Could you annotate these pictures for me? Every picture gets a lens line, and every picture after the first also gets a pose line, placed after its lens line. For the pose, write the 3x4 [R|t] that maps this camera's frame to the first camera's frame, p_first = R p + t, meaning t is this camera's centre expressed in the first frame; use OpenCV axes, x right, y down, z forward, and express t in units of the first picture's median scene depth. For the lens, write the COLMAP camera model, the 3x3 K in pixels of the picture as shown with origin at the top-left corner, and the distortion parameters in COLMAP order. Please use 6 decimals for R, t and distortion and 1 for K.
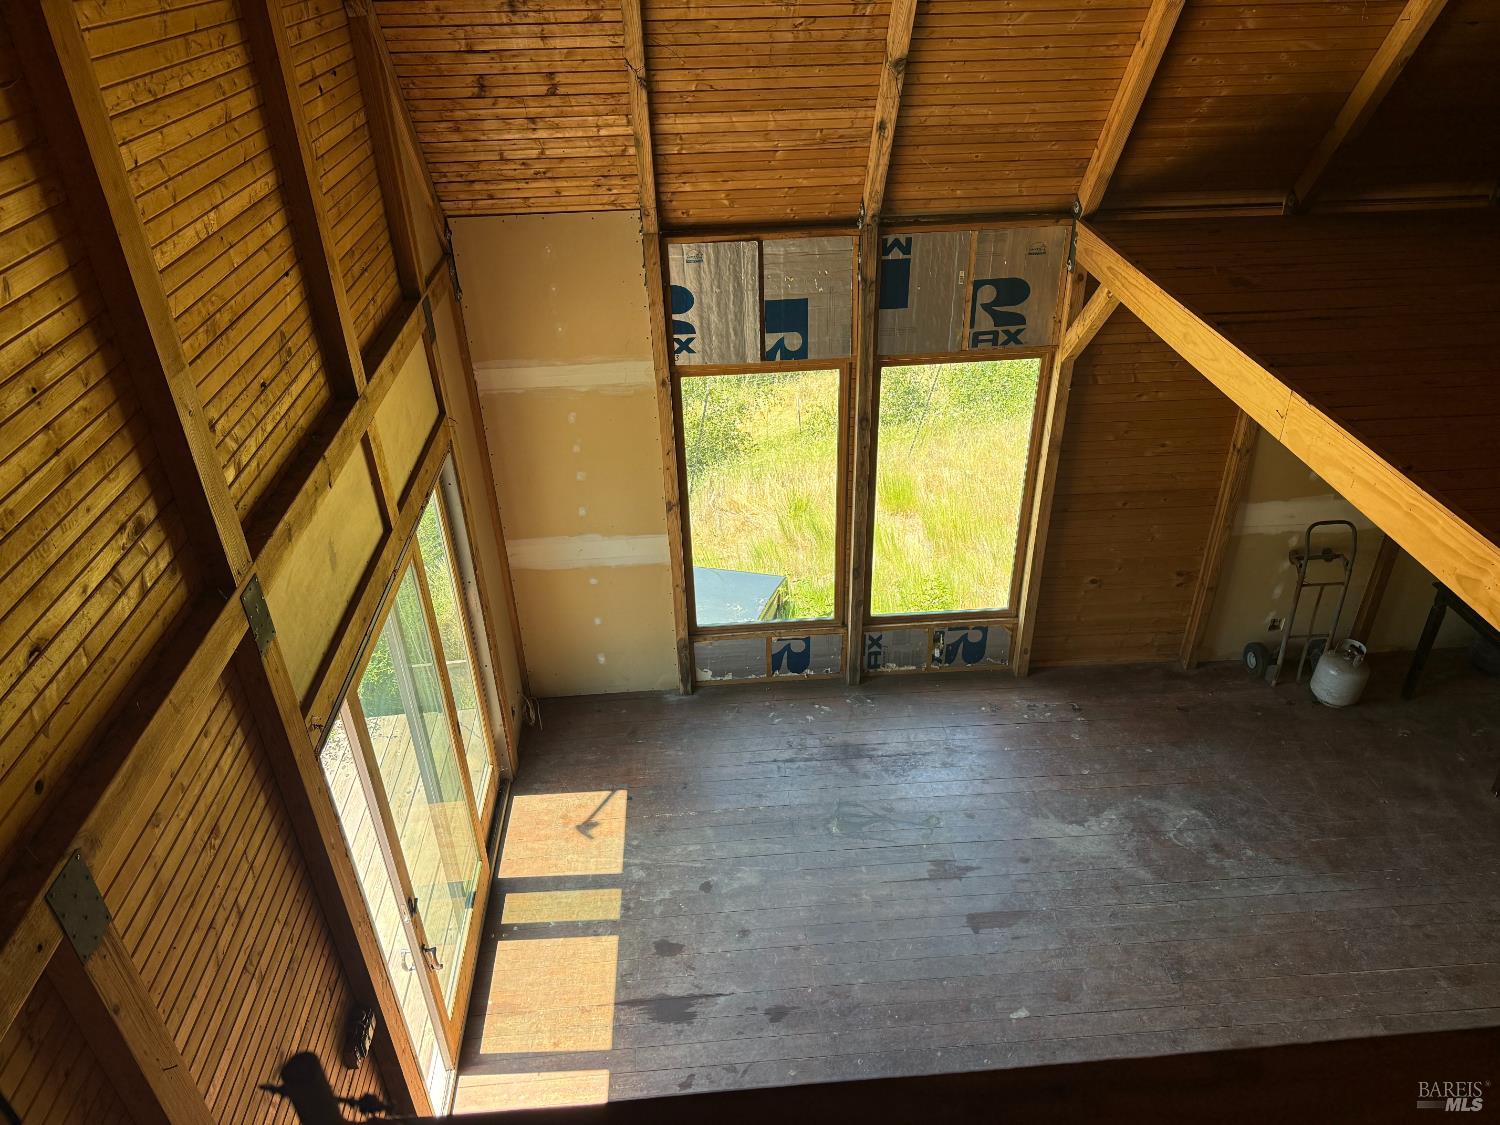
lens RADIAL K [[1042.8, 0, 742.7], [0, 1042.8, 564.7], [0, 0, 1]] dist [0.106291, -0.163946]
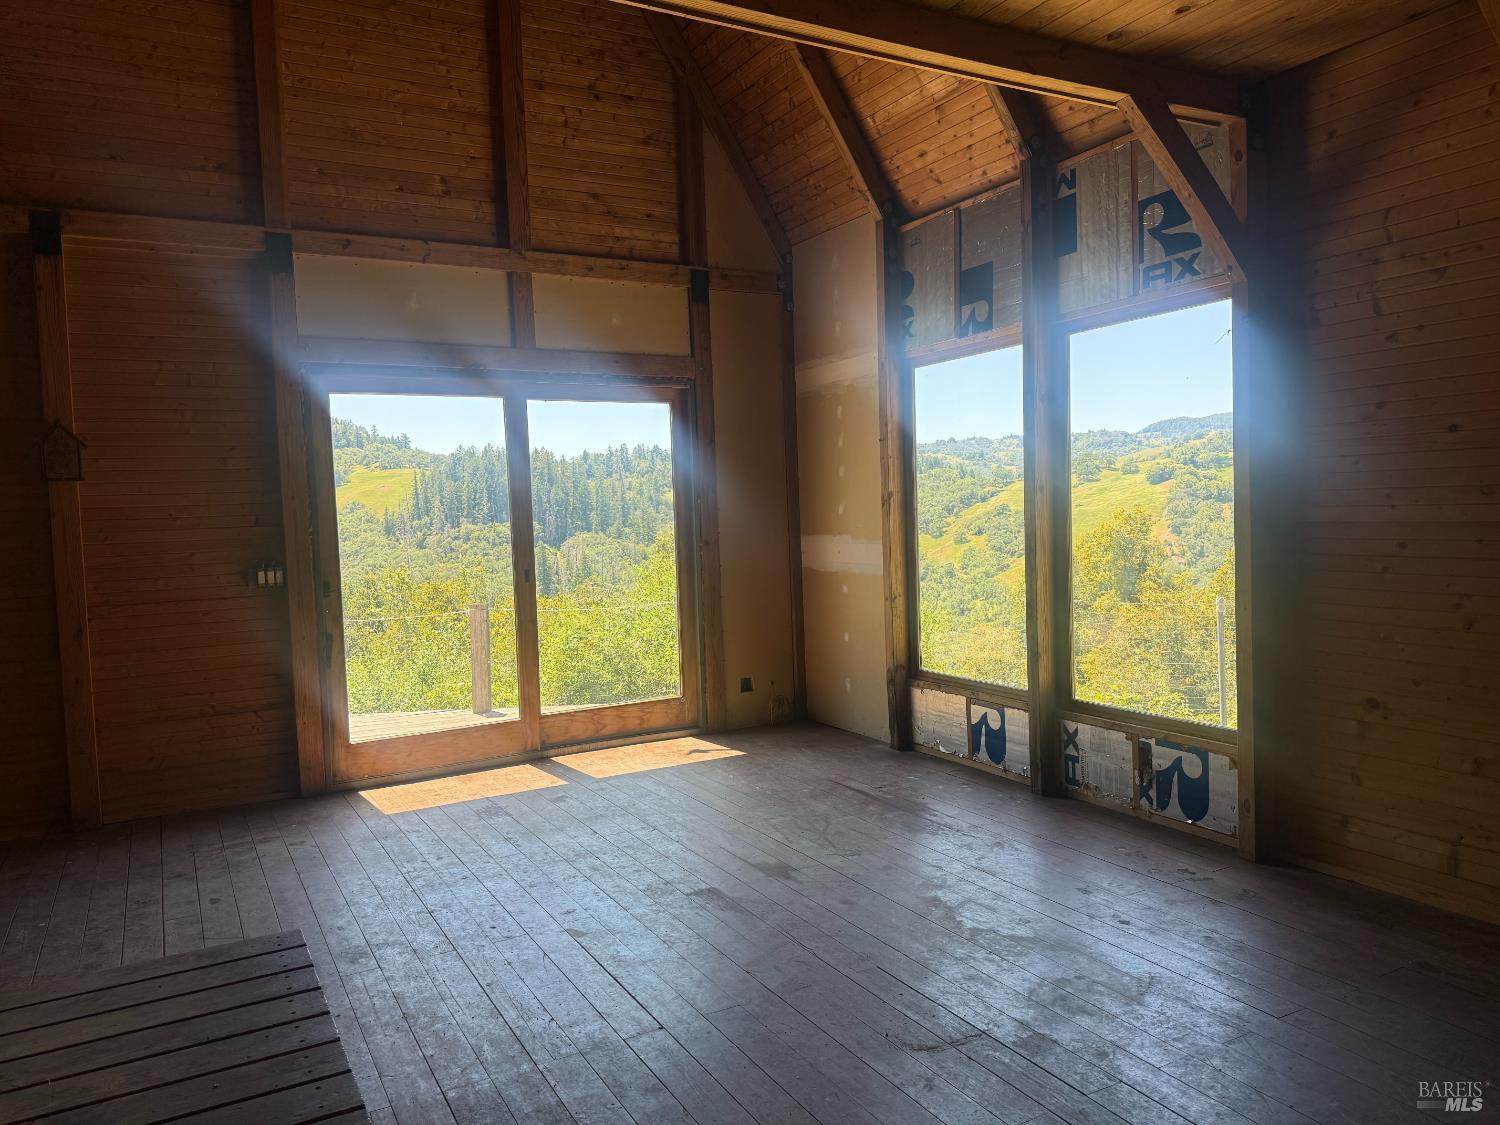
lens RADIAL K [[1042.8, 0, 742.7], [0, 1042.8, 564.7], [0, 0, 1]] dist [0.106291, -0.163946]
pose [[0.428535, 0.060072, -0.901526, 0.818207], [-0.461495, 0.872367, -0.161240, 0.231031], [0.776775, 0.485147, 0.401563, 0.578255]]
